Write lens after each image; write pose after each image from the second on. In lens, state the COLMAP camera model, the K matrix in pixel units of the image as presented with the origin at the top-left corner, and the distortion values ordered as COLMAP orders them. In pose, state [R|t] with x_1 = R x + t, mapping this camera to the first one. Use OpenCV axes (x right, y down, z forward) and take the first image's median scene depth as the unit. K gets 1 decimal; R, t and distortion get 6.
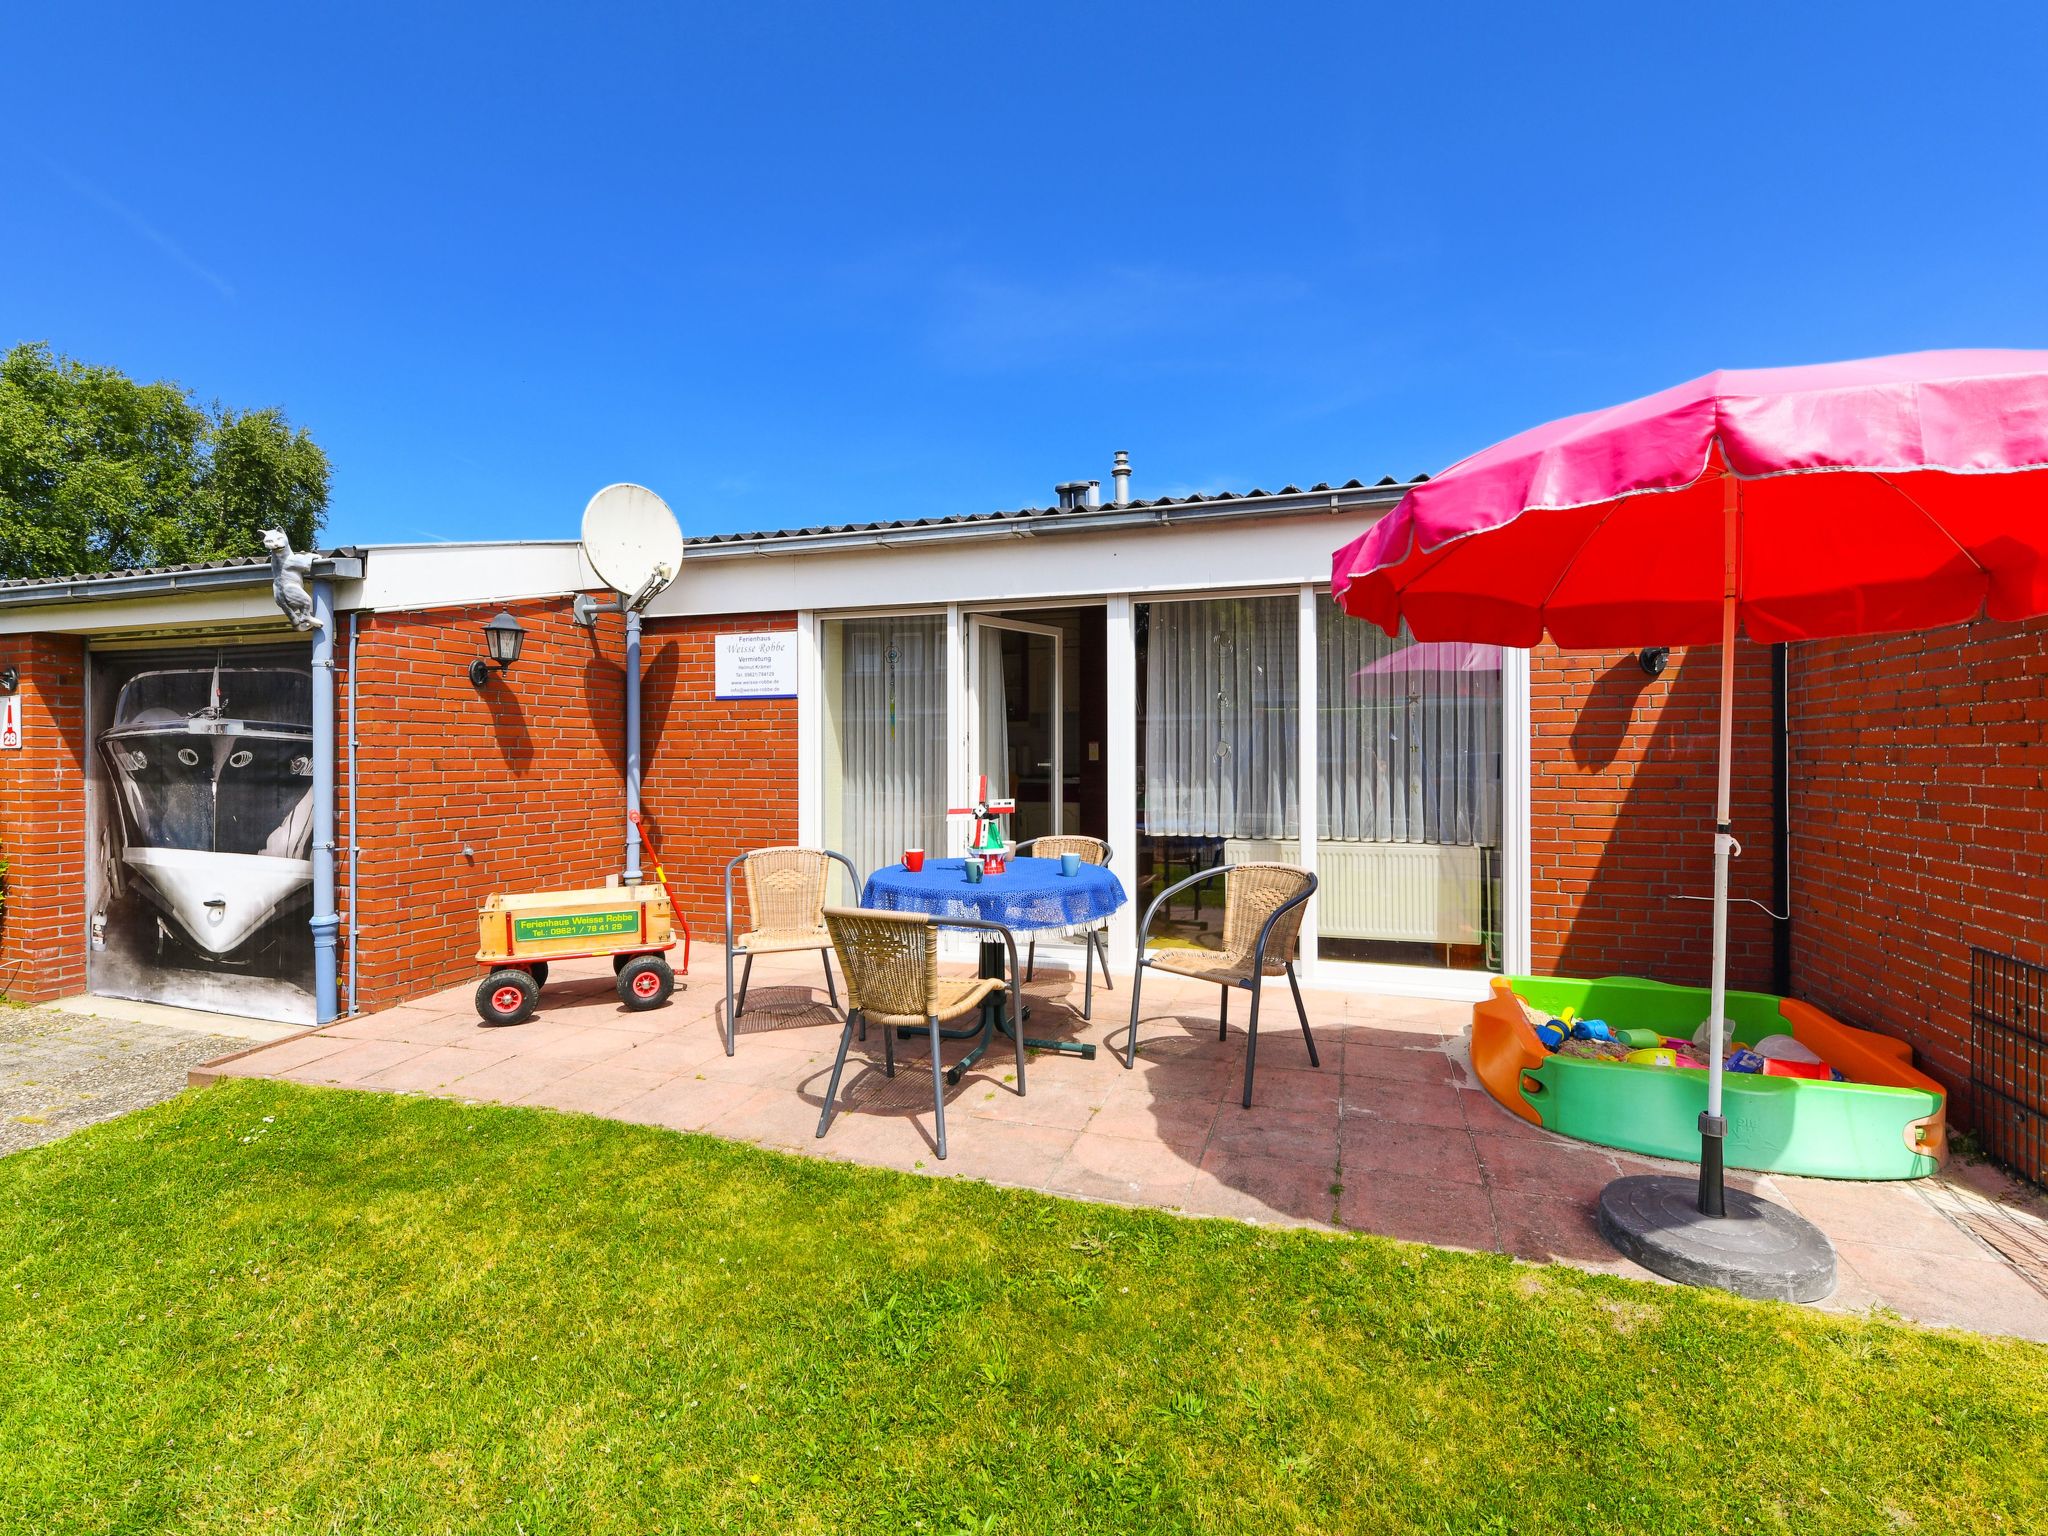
lens RADIAL K [[951.5, 0, 1082.1], [0, 951.5, 746.1], [0, 0, 1]] dist [-0.003309, -0.001154]
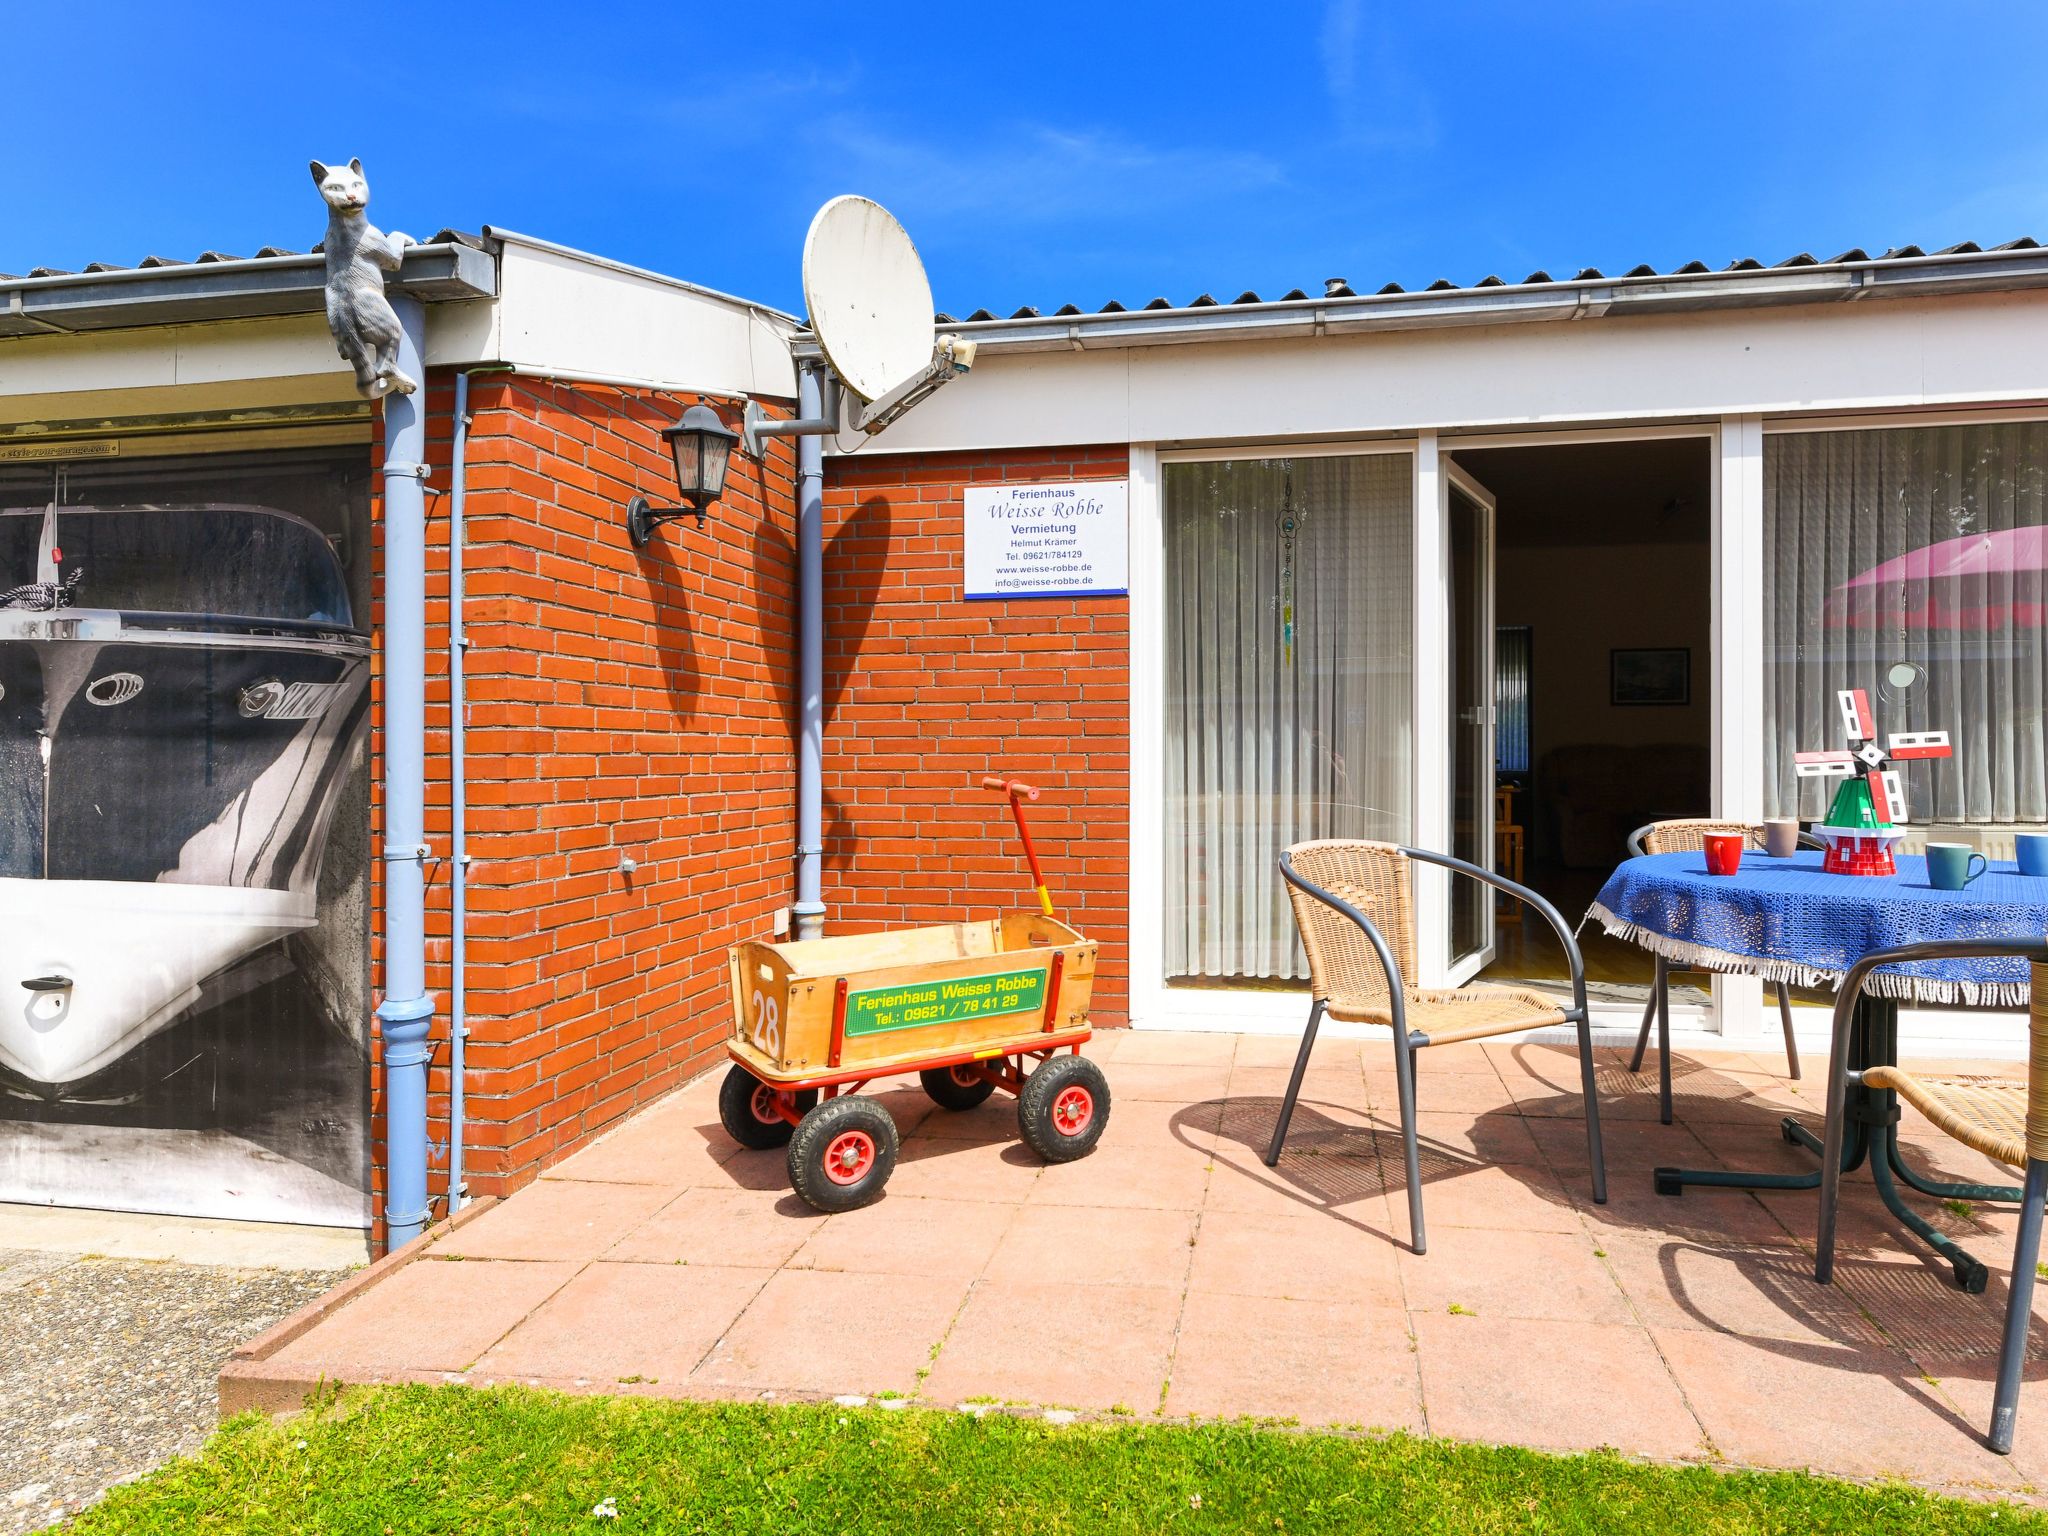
lens RADIAL K [[1208.9, 0, 1078.3], [0, 1208.9, 741.4], [0, 0, 1]] dist [0.001367, 0.000036]
pose [[0.989415, -0.003828, 0.145060, -0.482269], [0.004794, 0.999969, -0.006313, 0.047367], [-0.145031, 0.006942, 0.989403, 0.304220]]
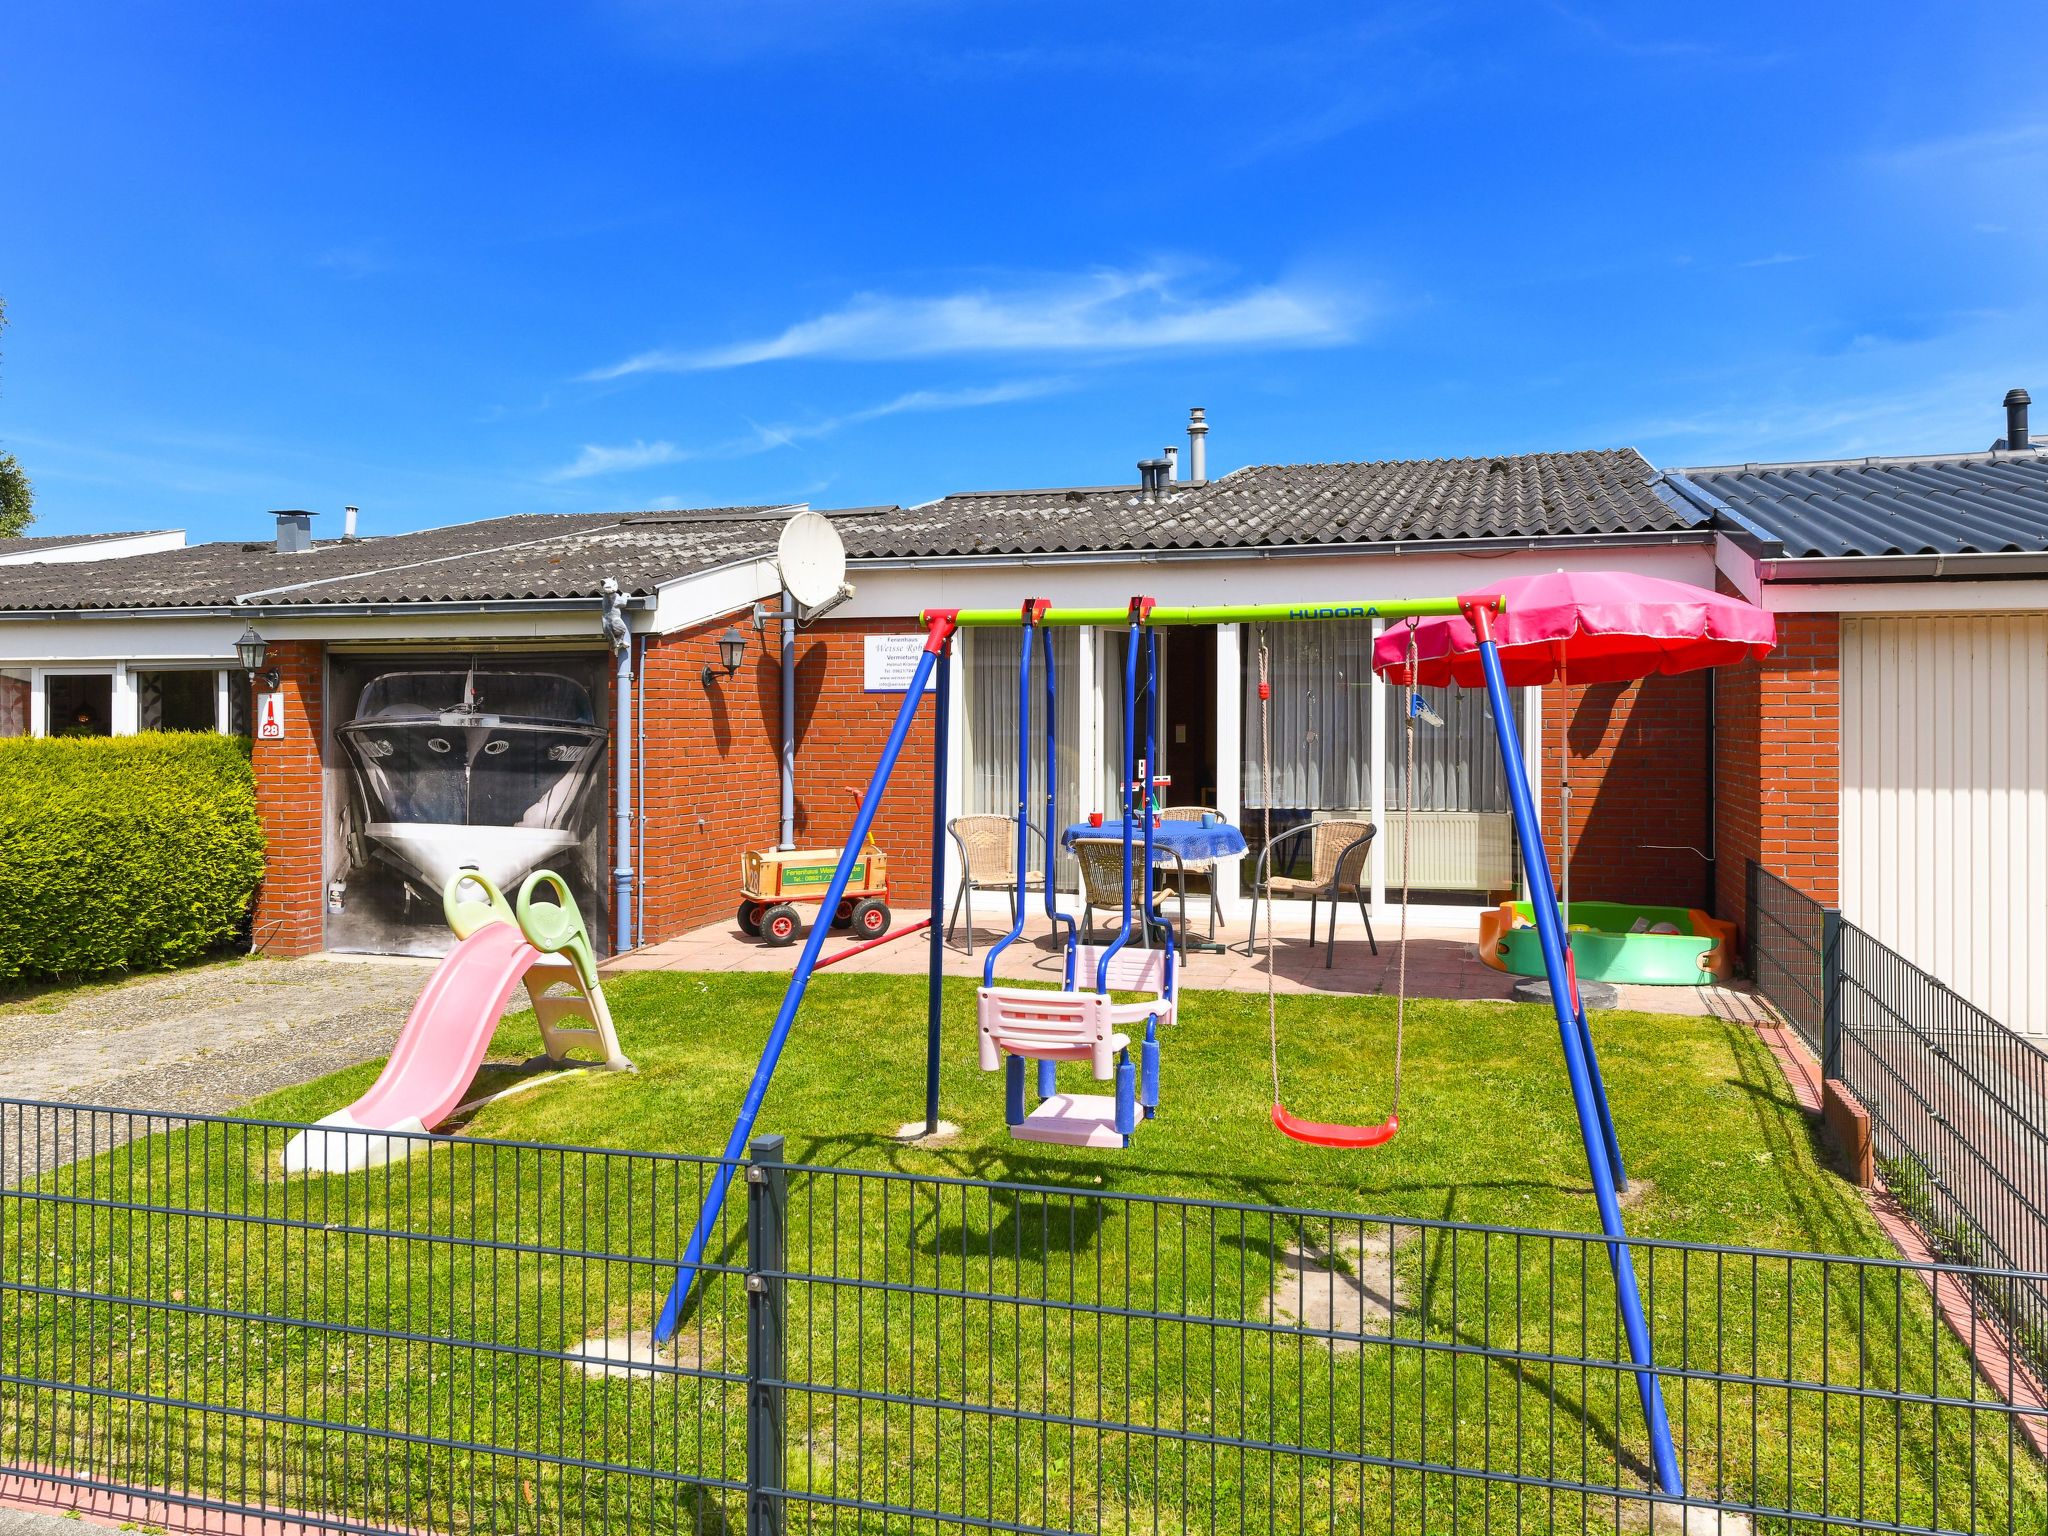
lens RADIAL K [[1715.3, 0, 1104.3], [0, 1715.3, 688.4], [0, 0, 1]] dist [0.017258, -0.002611]
pose [[0.999226, -0.001262, 0.039318, -0.204132], [0.001506, 0.999980, -0.006189, -0.046237], [-0.039309, 0.006243, 0.999208, -1.205925]]
